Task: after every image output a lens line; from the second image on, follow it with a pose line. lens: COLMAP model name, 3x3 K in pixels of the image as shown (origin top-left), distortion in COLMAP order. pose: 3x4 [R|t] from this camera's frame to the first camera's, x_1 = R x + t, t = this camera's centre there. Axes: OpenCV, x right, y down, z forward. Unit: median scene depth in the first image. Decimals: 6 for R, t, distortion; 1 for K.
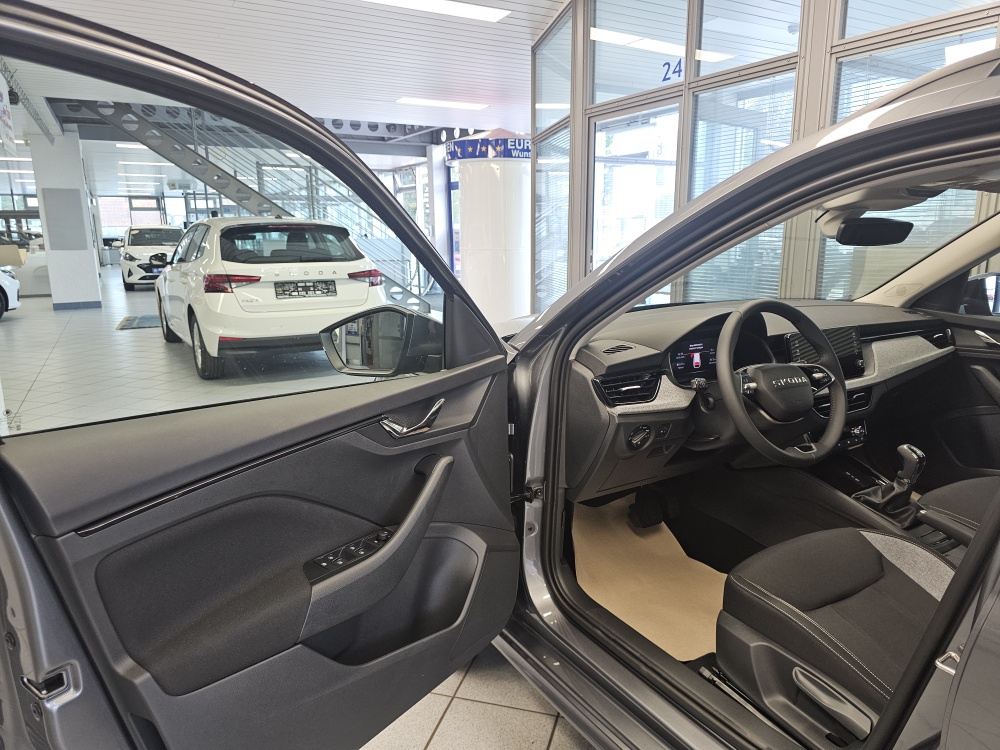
lens RADIAL K [[682.6, 0, 506.8], [0, 682.6, 385.6], [0, 0, 1]] dist [0.050670, -0.057947]
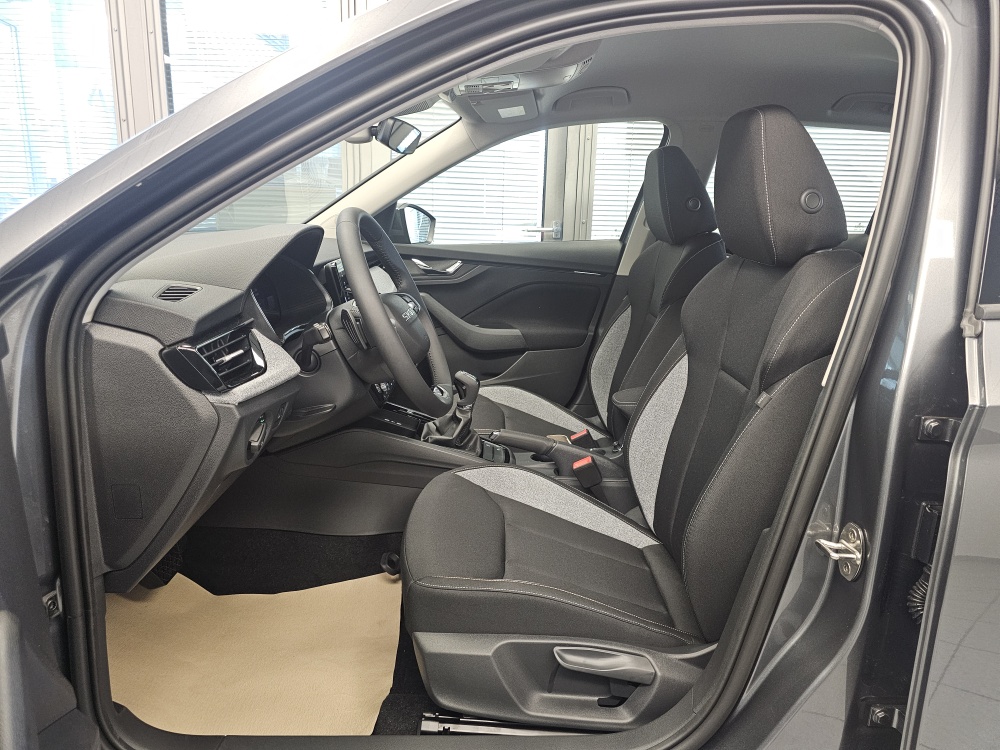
lens RADIAL K [[682.6, 0, 505.6], [0, 682.6, 368.4], [0, 0, 1]] dist [0.050670, -0.057947]
pose [[0.507950, -0.182930, 0.841738, -0.137665], [0.169141, 0.979348, 0.110767, -0.007765], [-0.844617, 0.086109, 0.528400, 0.355563]]
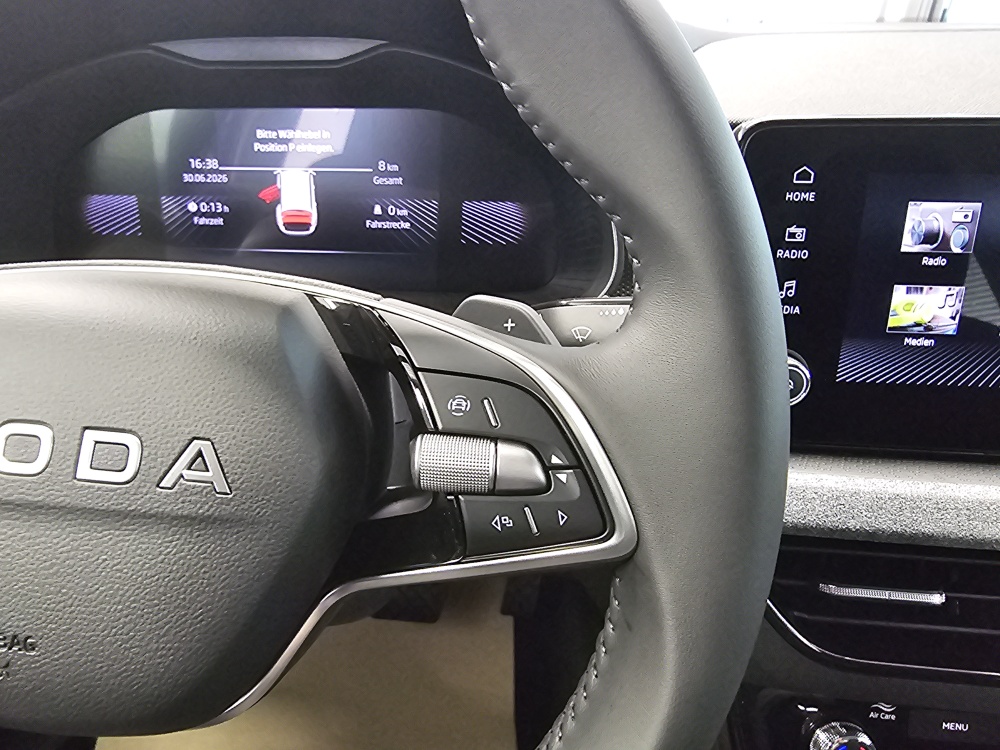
lens RADIAL K [[687.4, 0, 399.1], [0, 687.4, 381.8], [0, 0, 1]] dist [0.001184, -0.001623]
pose [[0.784045, 0.280882, -0.553515, 0.370799], [-0.135031, 0.947581, 0.289582, -0.042207], [0.605838, -0.152303, 0.780874, 0.670202]]
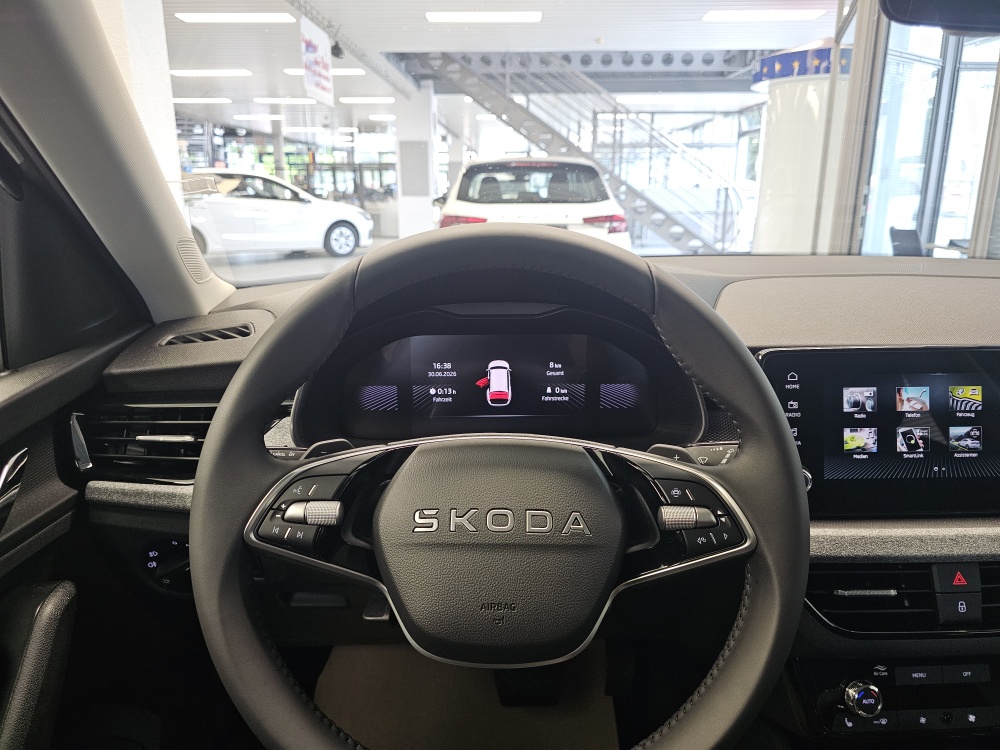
lens RADIAL K [[682.6, 0, 504.2], [0, 682.6, 362.3], [0, 0, 1]] dist [0.050670, -0.057947]
pose [[0.861001, 0.129437, -0.491857, 0.381700], [-0.115080, 0.991573, 0.059493, -0.060434], [0.495413, 0.005380, 0.868641, 0.538886]]
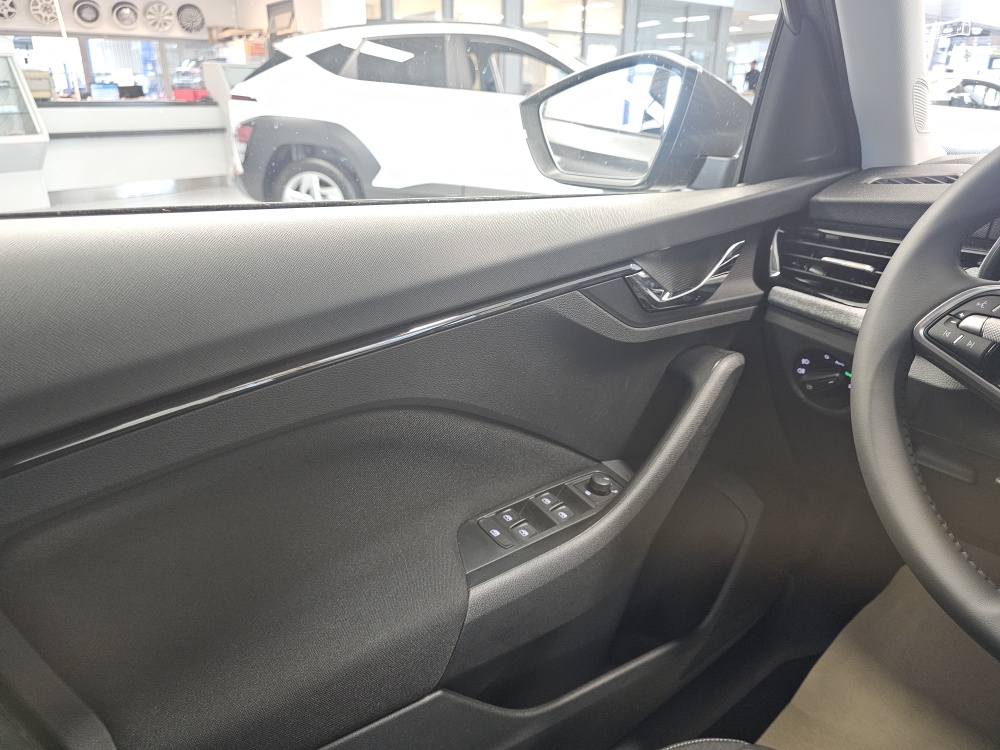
lens RADIAL K [[682.6, 0, 494.9], [0, 682.6, 366.3], [0, 0, 1]] dist [0.050670, -0.057947]
pose [[0.126678, 0.367414, -0.921390, 0.413021], [-0.225230, 0.915266, 0.334006, -0.023539], [0.966035, 0.165214, 0.198697, 0.506218]]
